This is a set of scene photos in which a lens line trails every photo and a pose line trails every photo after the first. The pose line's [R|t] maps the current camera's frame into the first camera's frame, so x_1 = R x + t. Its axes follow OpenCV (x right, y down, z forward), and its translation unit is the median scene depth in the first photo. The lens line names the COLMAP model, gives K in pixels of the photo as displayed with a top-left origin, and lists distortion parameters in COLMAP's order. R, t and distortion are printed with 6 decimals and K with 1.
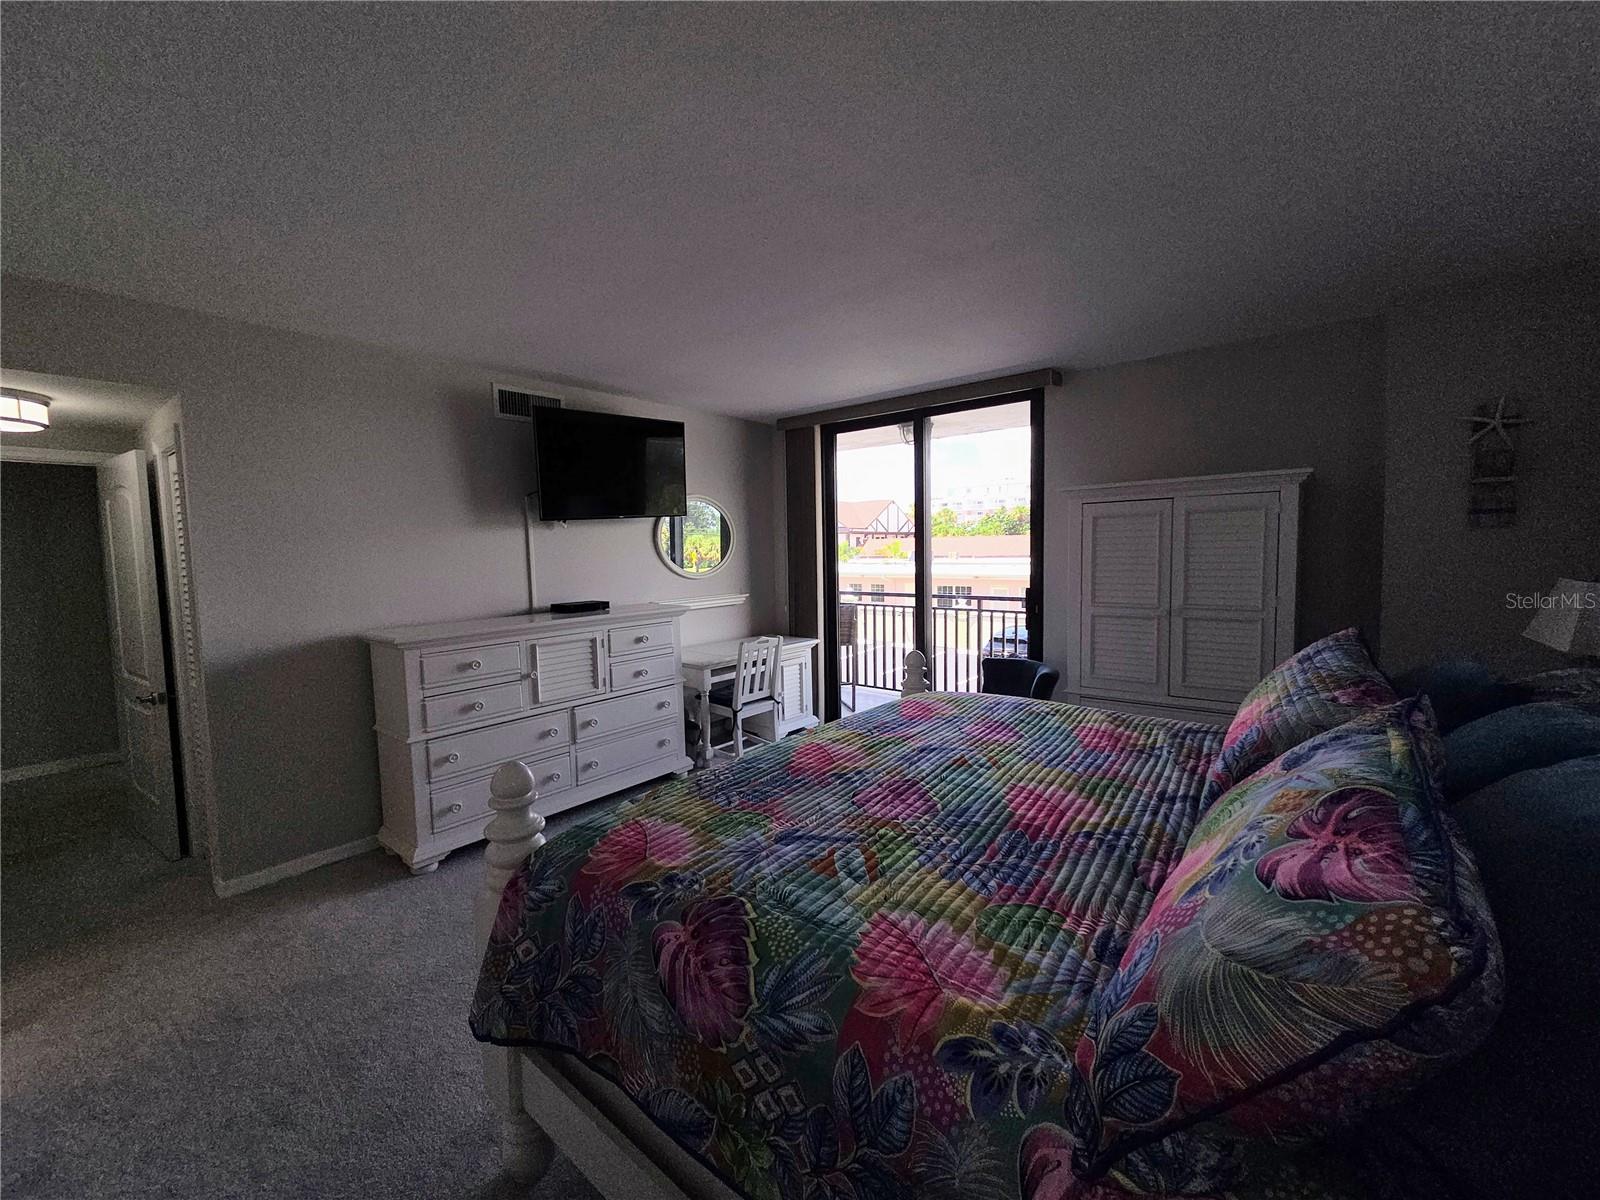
lens RADIAL K [[641.1, 0, 799.1], [0, 641.1, 593.3], [0, 0, 1]] dist [0.001343, 0.000033]
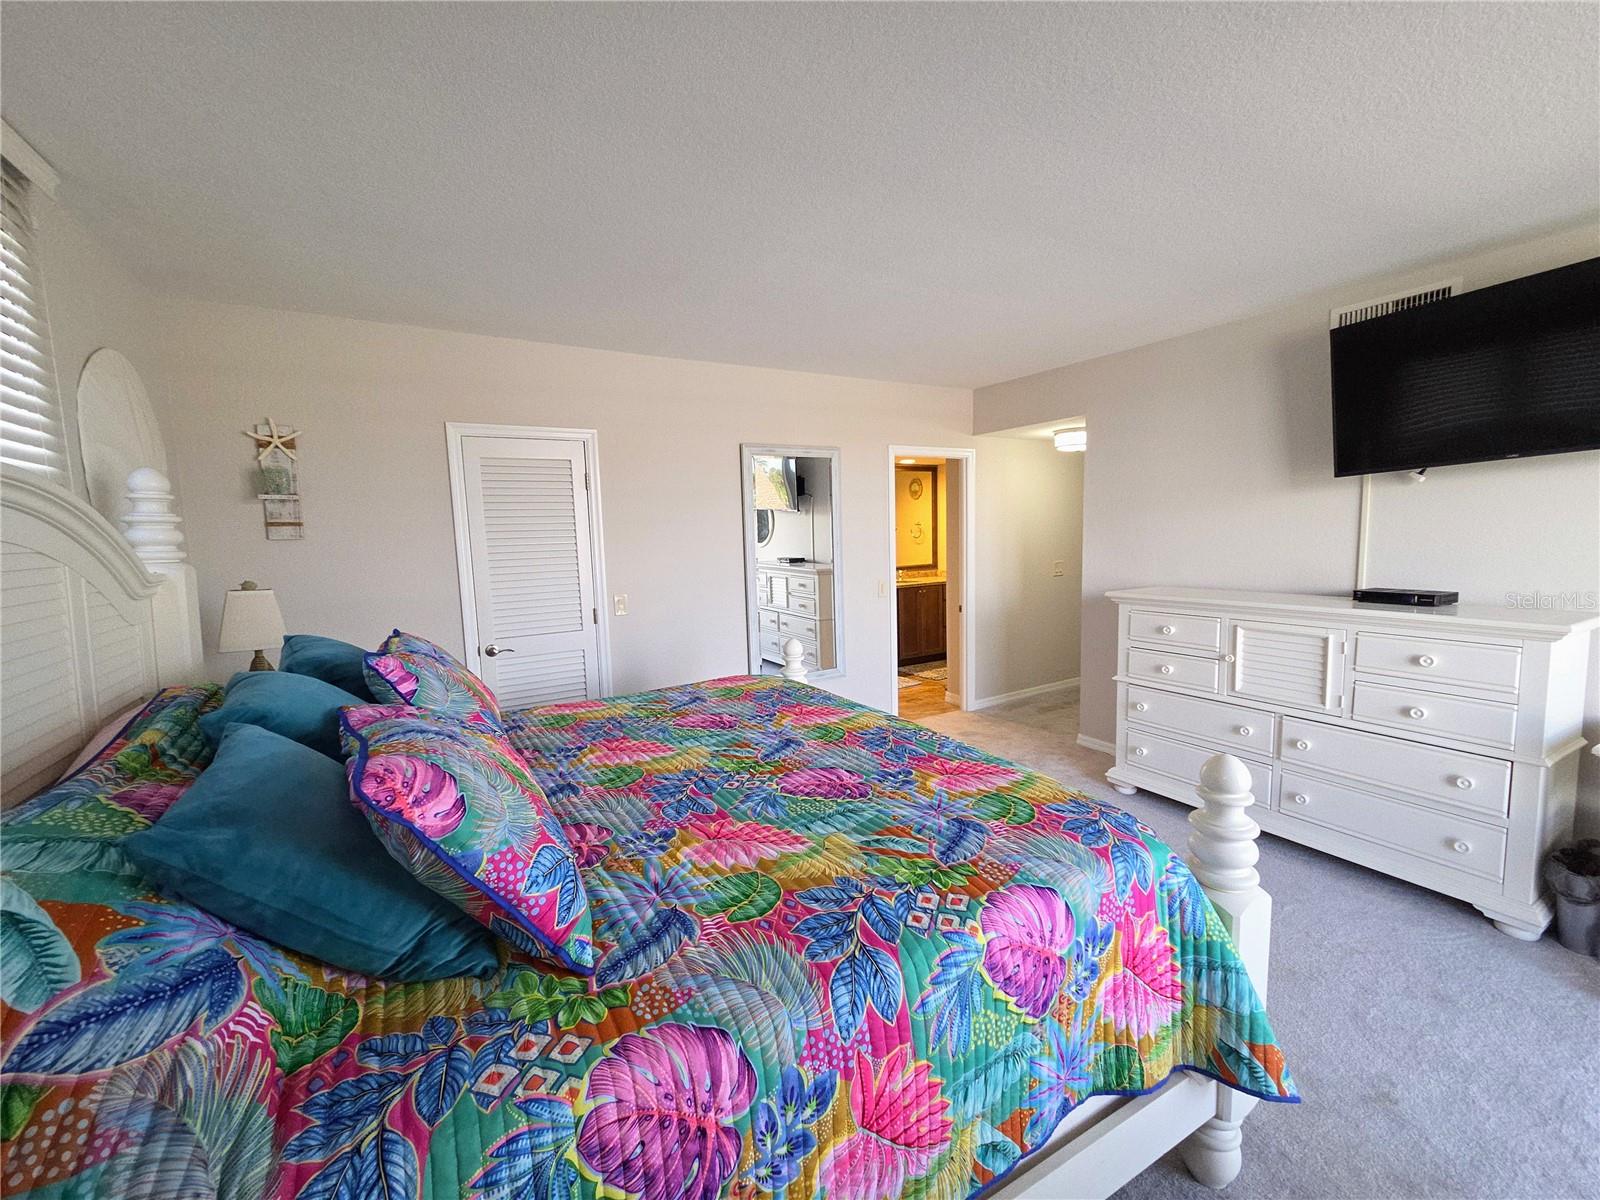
lens RADIAL K [[620.2, 0, 793.6], [0, 620.2, 593.4], [0, 0, 1]] dist [-0.000166, -0.000066]
pose [[-0.345701, 0.123871, -0.930133, 0.563283], [-0.031721, 0.989139, 0.143519, -0.064949], [0.937808, 0.079119, -0.338018, 0.674214]]
